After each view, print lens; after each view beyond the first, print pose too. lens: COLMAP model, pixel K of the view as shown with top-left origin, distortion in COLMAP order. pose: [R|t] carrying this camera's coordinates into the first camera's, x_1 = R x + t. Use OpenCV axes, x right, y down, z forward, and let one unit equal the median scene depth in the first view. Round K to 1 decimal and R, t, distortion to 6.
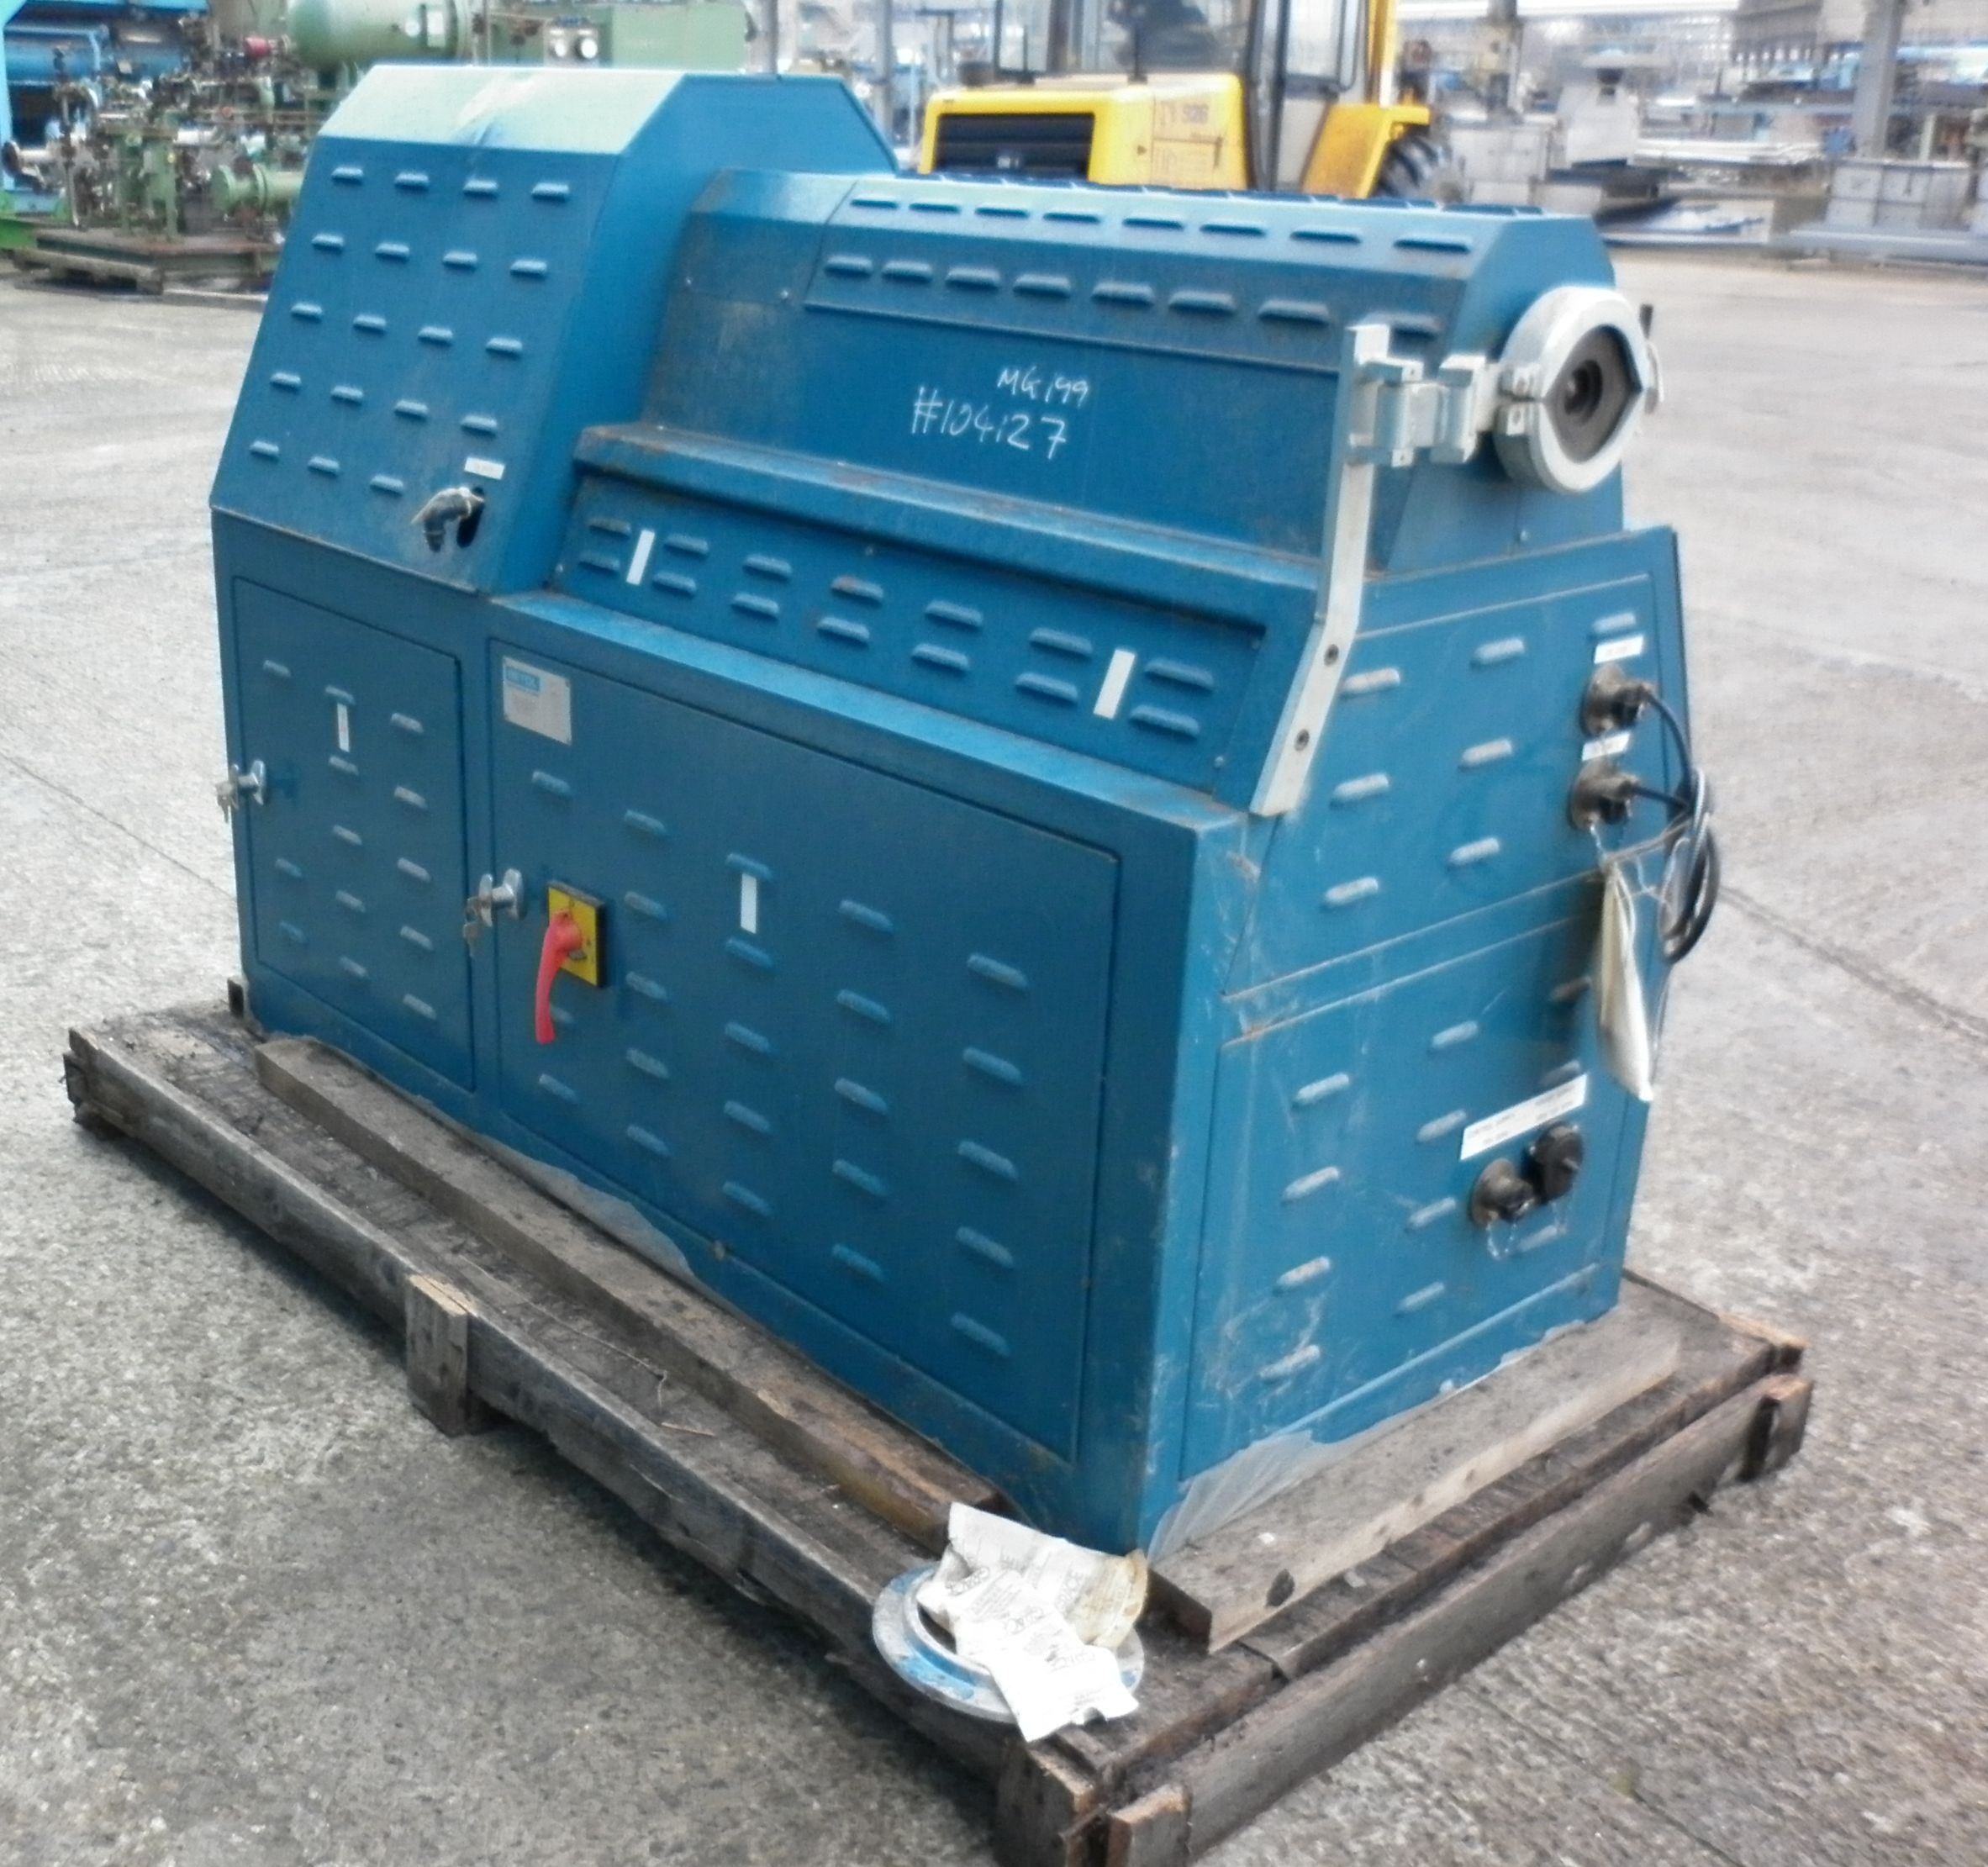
lens RADIAL K [[2306.9, 0, 1012.4], [0, 2306.9, 887.0], [0, 0, 1]] dist [-0.032570, 0.045163]
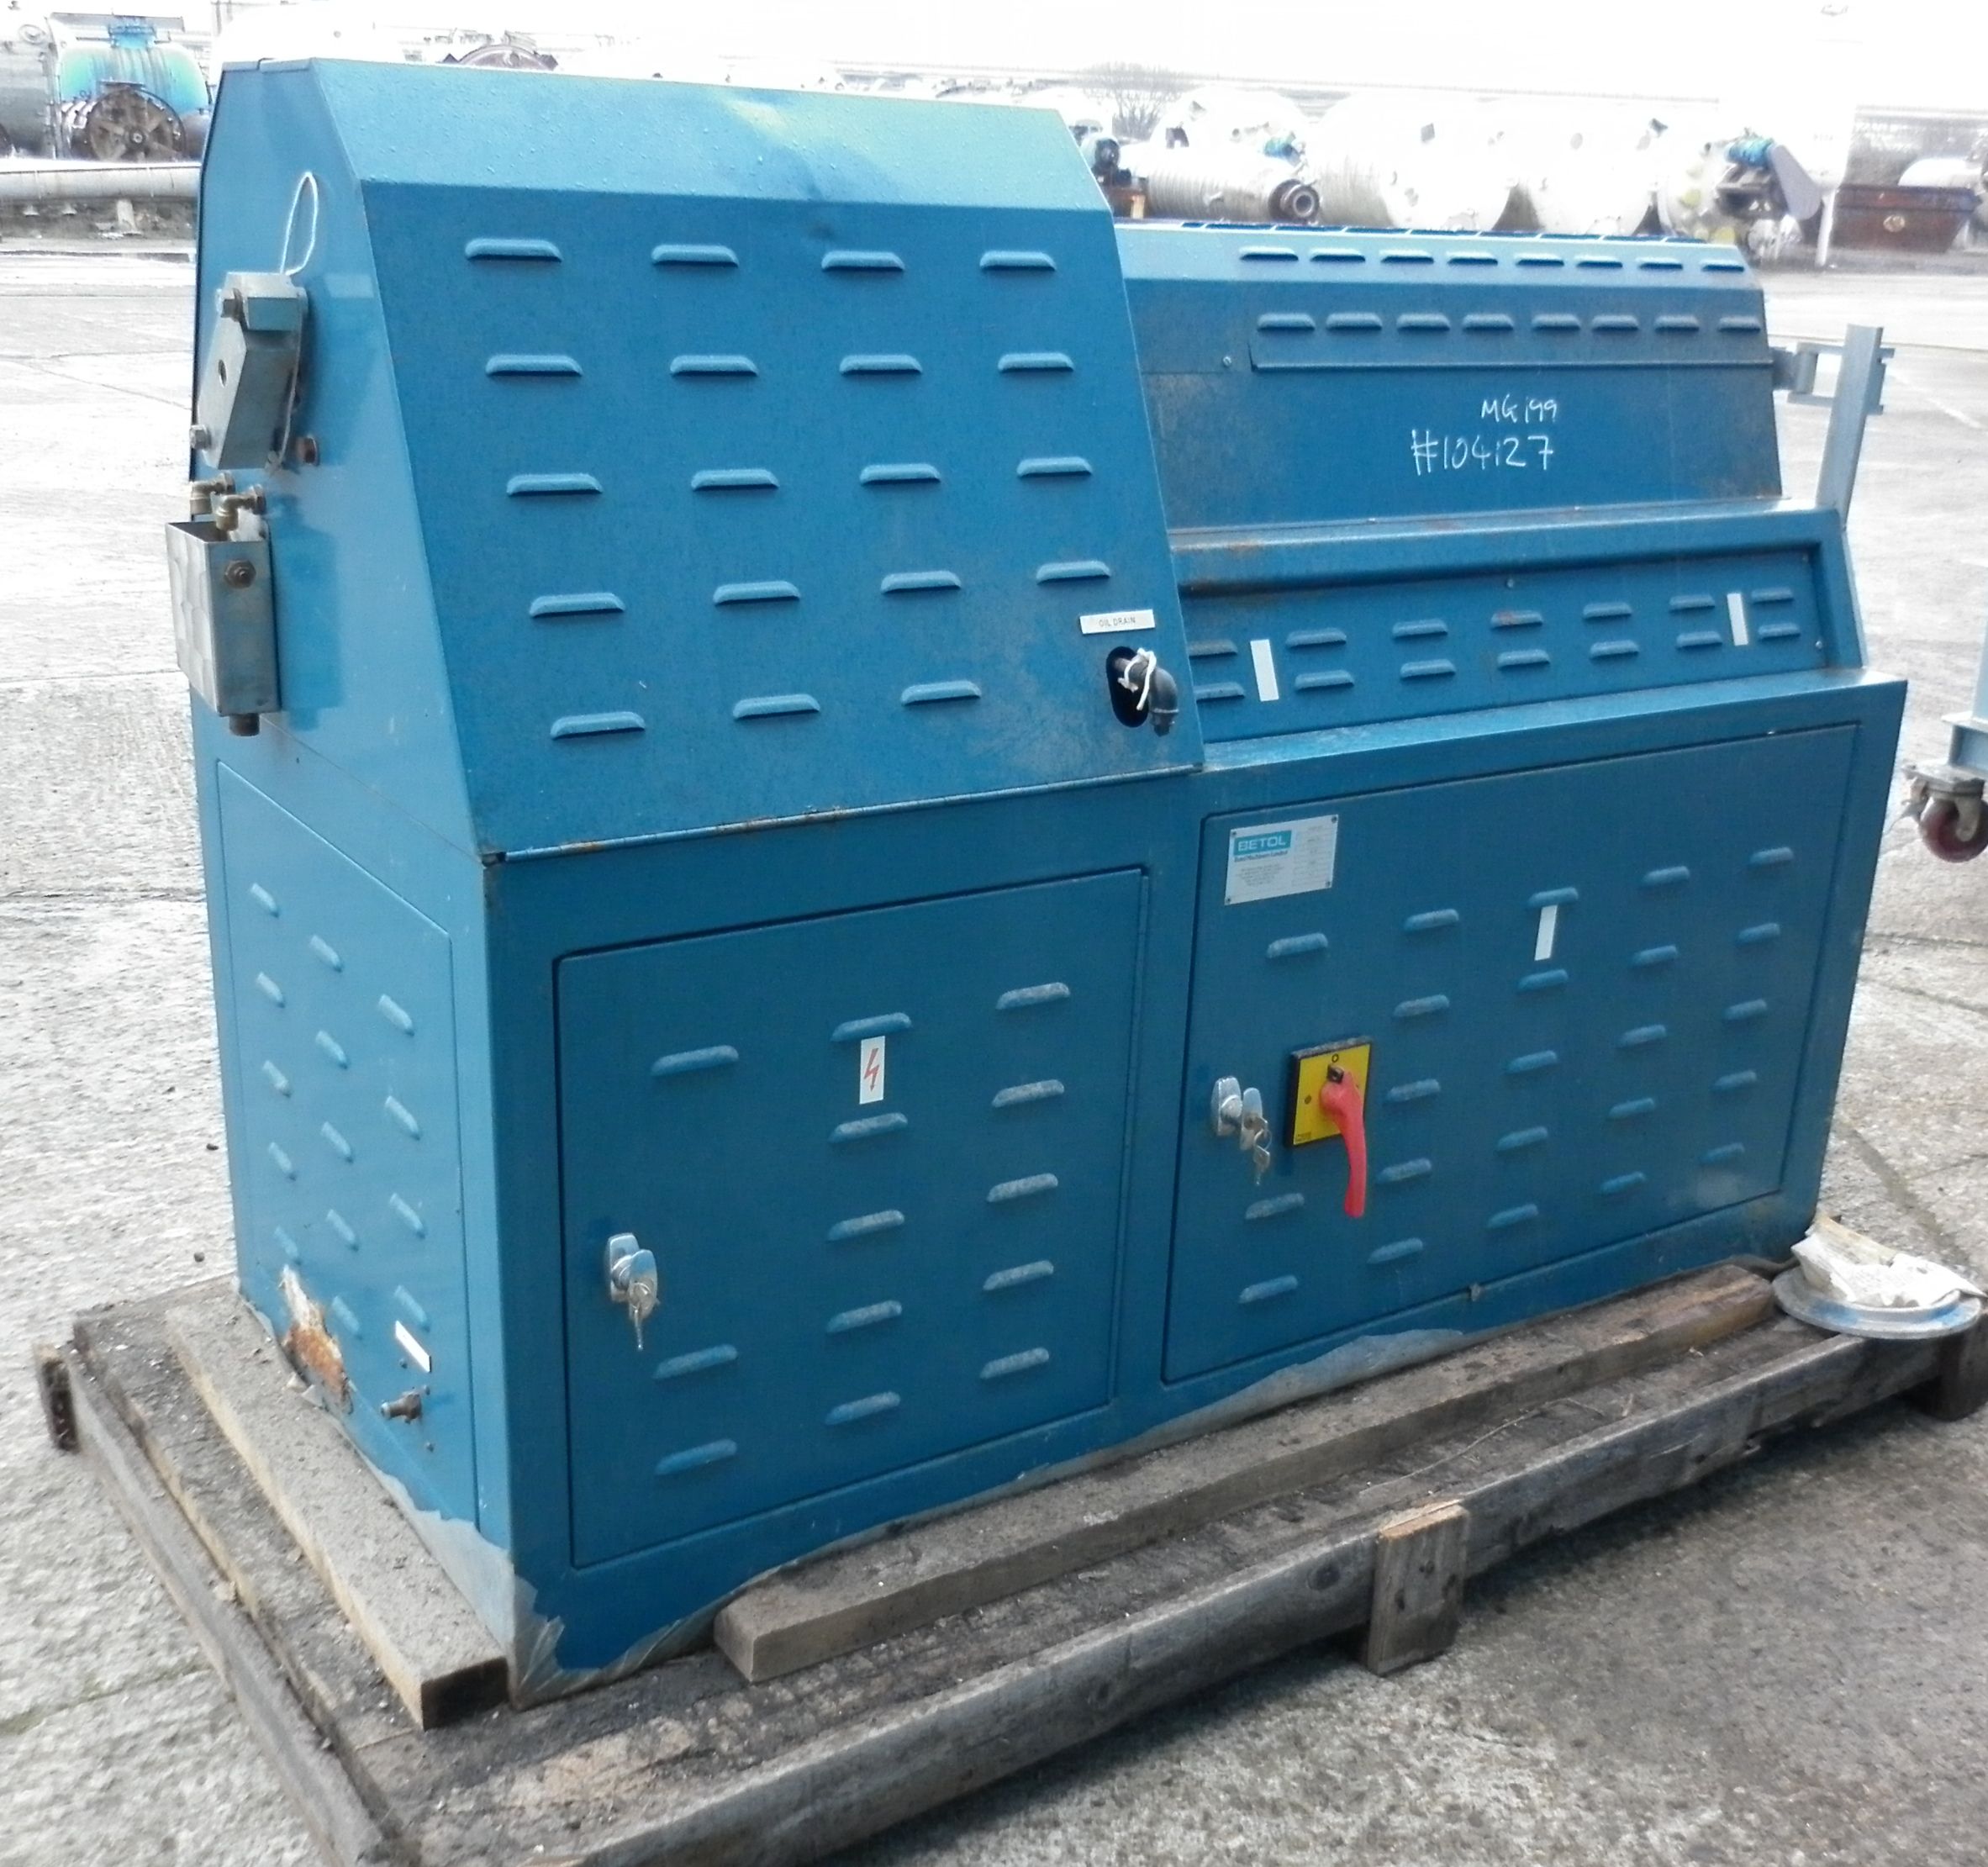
lens RADIAL K [[2312.3, 0, 862.0], [0, 2312.3, 935.9], [0, 0, 1]] dist [-0.029441, 0.028420]
pose [[0.164411, -0.329851, 0.929606, -1.131831], [0.280534, 0.919149, 0.276525, -0.366028], [-0.945658, 0.215322, 0.243653, 1.030384]]
